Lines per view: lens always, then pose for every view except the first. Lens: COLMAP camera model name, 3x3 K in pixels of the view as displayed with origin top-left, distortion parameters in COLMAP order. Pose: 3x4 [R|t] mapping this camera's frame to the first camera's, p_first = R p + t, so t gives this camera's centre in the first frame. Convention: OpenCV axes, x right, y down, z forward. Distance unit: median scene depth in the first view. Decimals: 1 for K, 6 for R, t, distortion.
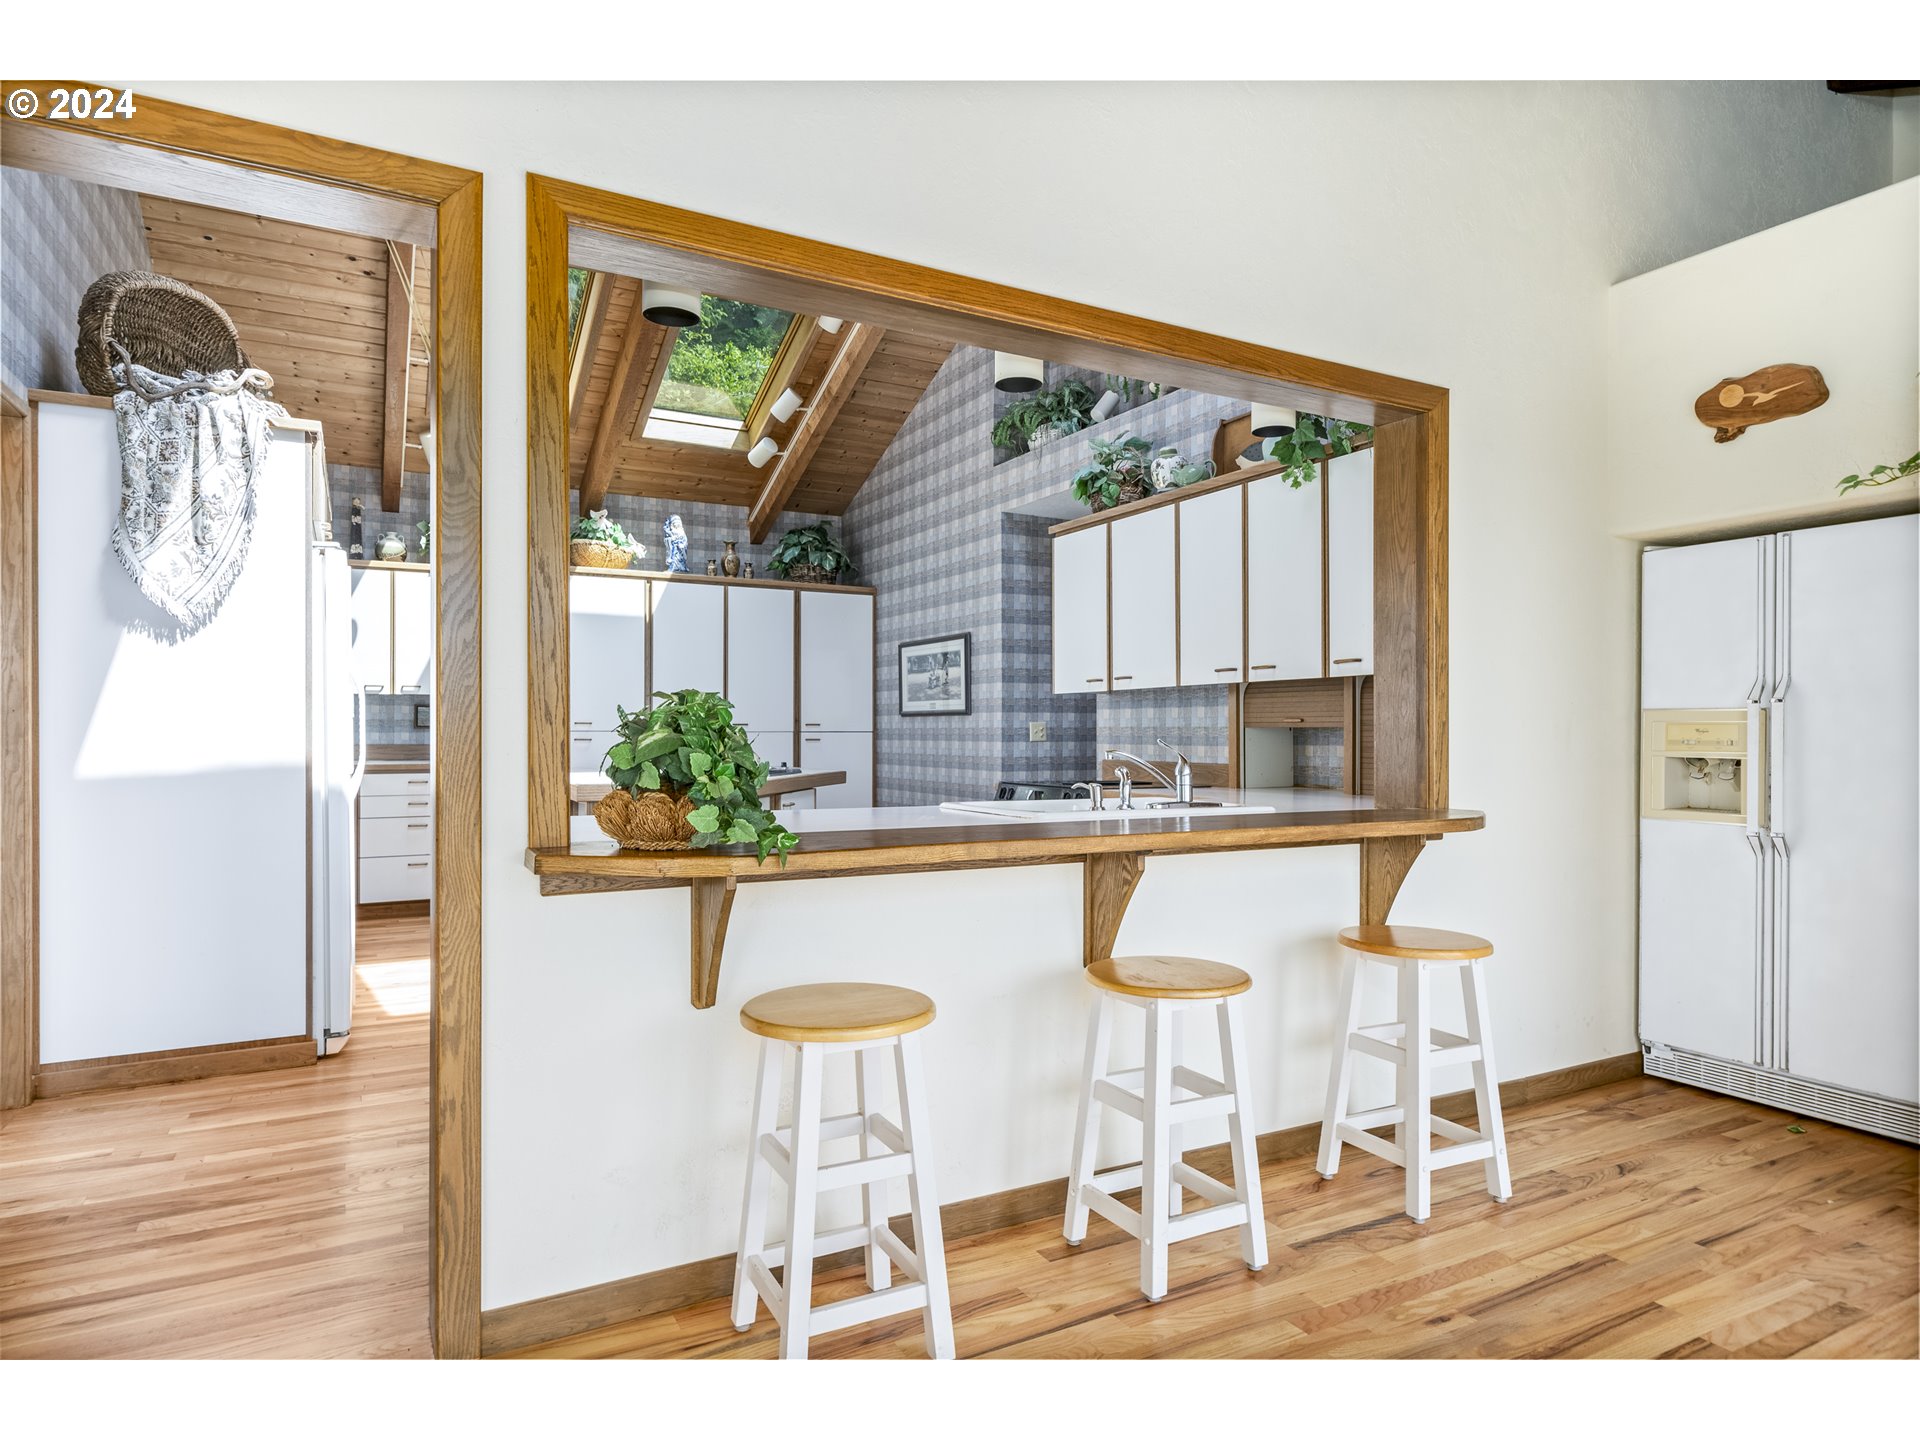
lens RADIAL K [[1103.0, 0, 960.4], [0, 1103.0, 723.9], [0, 0, 1]] dist [-0.004325, 0.003605]
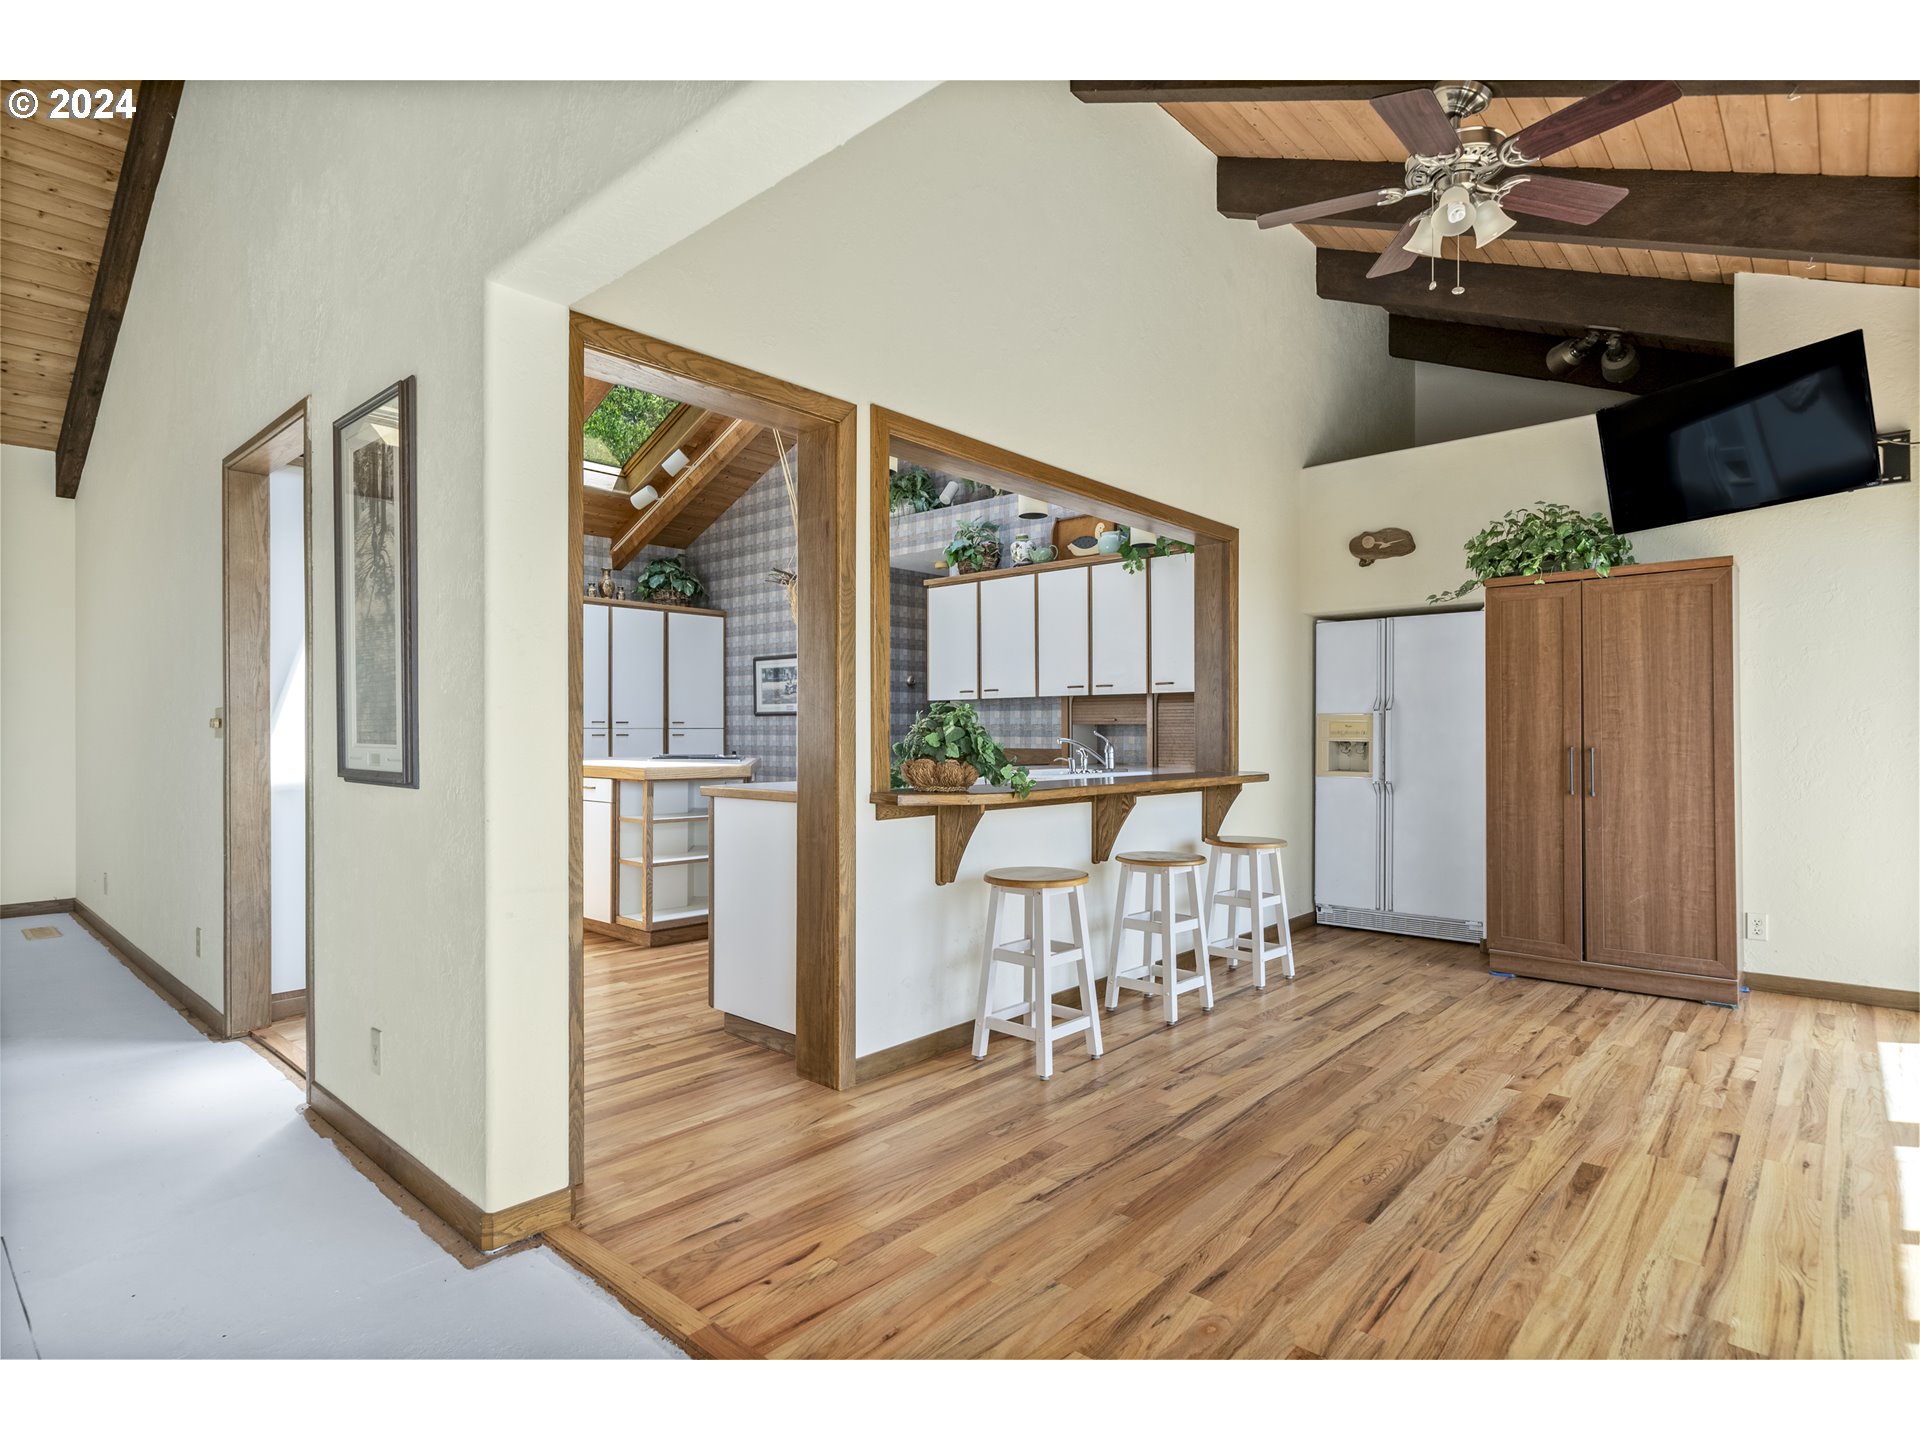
lens RADIAL K [[992.8, 0, 960.1], [0, 992.8, 724.8], [0, 0, 1]] dist [0.001785, -0.000700]
pose [[0.942281, -0.000208, 0.334824, -0.410902], [-0.000722, 0.999996, 0.002651, 0.000488], [-0.334823, -0.002740, 0.942277, -0.272160]]
